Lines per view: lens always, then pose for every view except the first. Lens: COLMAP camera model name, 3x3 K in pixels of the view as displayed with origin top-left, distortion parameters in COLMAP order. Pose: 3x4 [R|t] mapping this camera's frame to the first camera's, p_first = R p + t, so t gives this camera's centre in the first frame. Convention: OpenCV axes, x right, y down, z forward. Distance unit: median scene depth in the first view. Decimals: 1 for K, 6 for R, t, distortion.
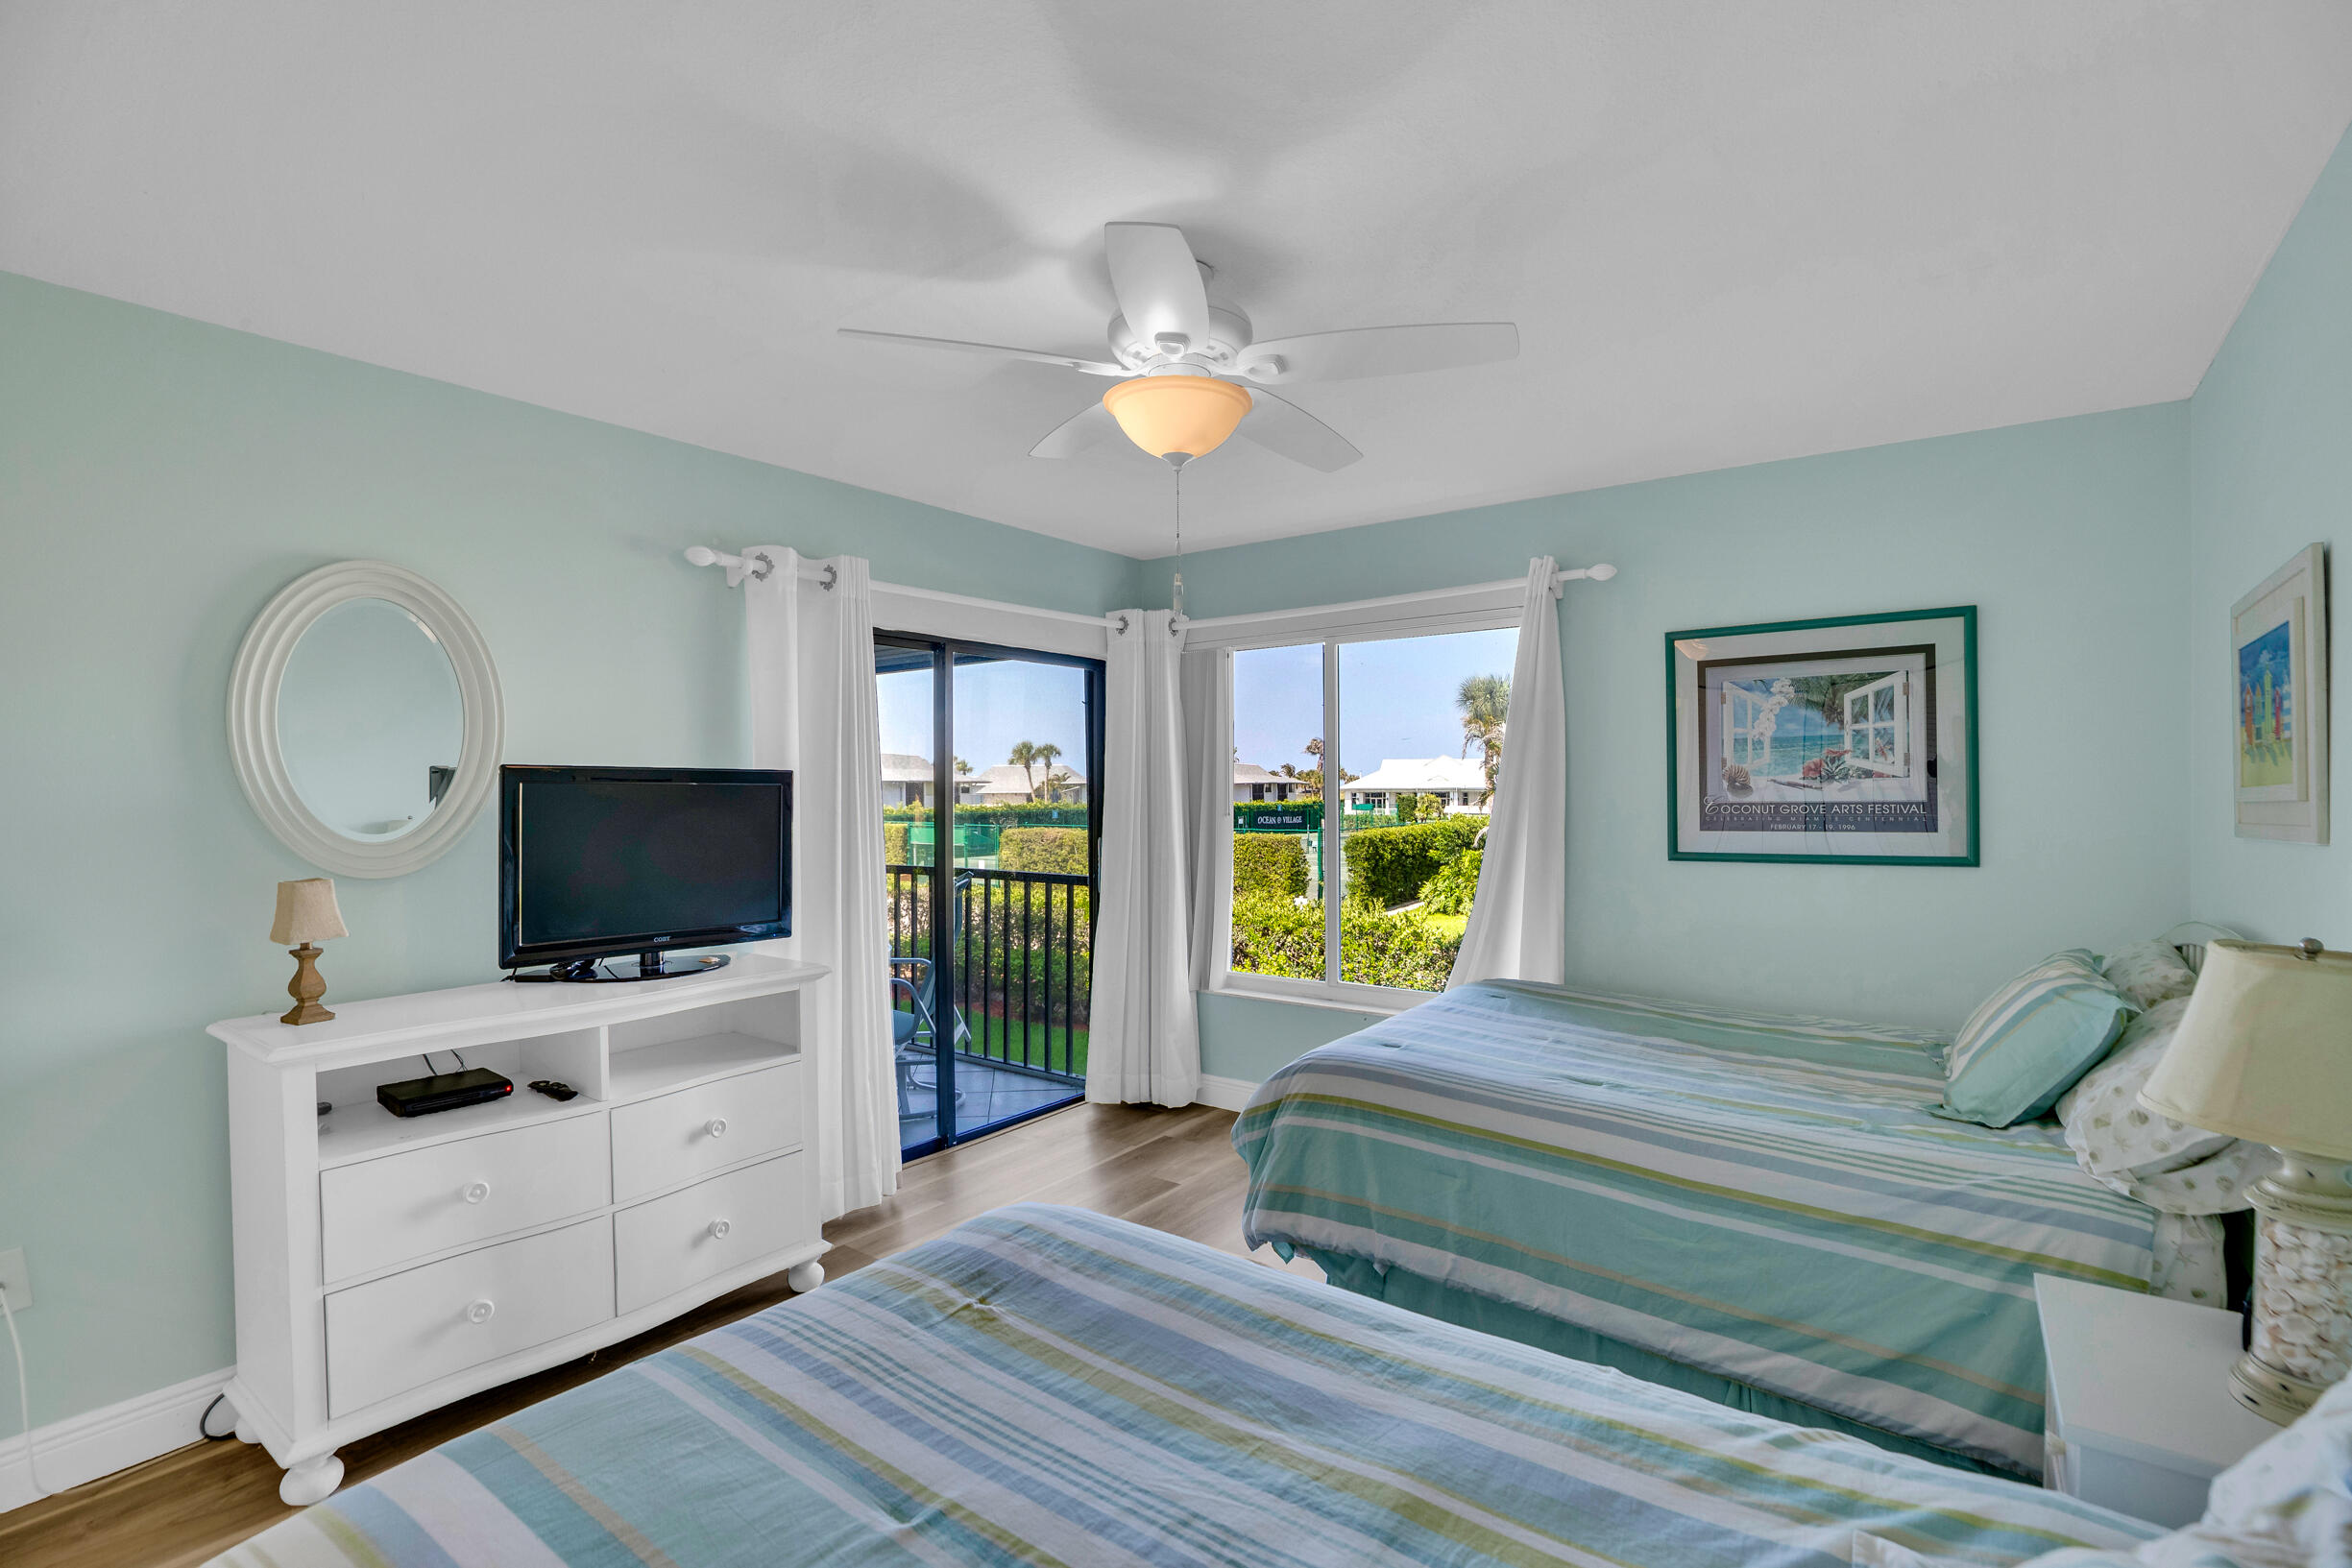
lens RADIAL K [[1077.8, 0, 1219.1], [0, 1077.8, 789.9], [0, 0, 1]] dist [-0.039546, 0.010270]
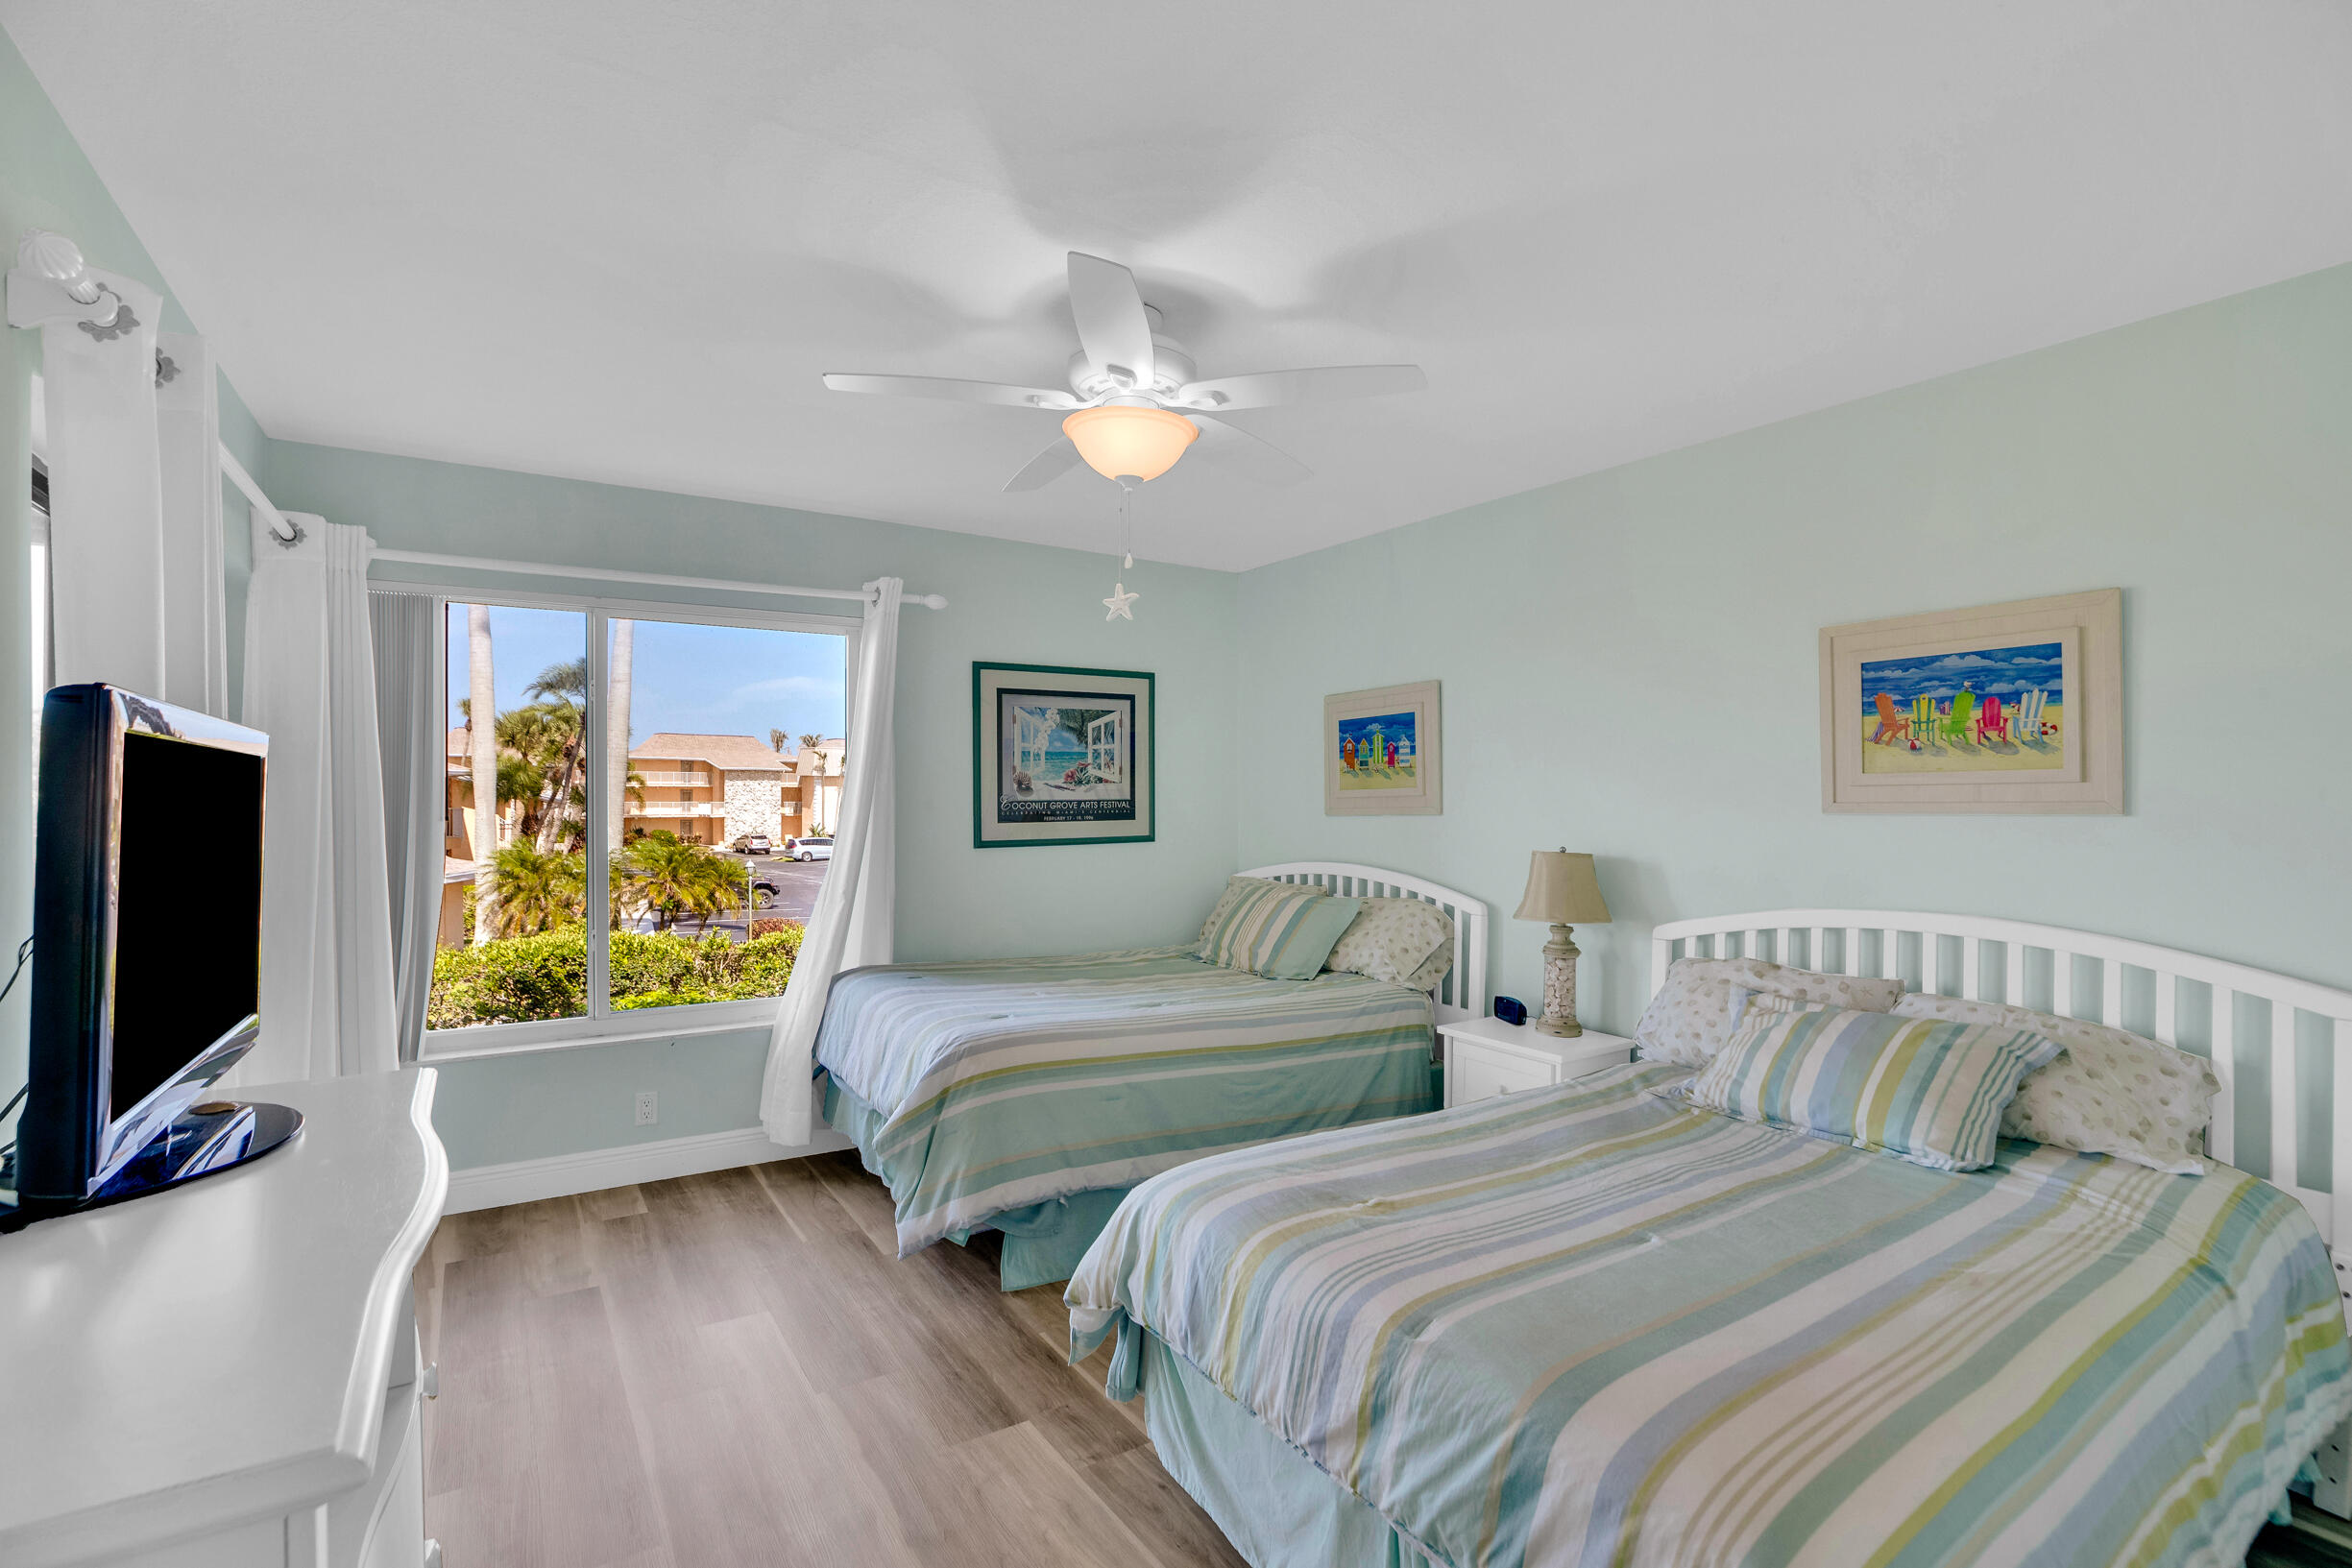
lens RADIAL K [[1077.8, 0, 1183.9], [0, 1077.8, 778.3], [0, 0, 1]] dist [-0.039546, 0.010270]
pose [[0.359599, 0.022871, 0.932826, -0.697969], [0.000410, 0.999696, -0.024668, 0.017956], [-0.933107, 0.009253, 0.359480, 0.370367]]
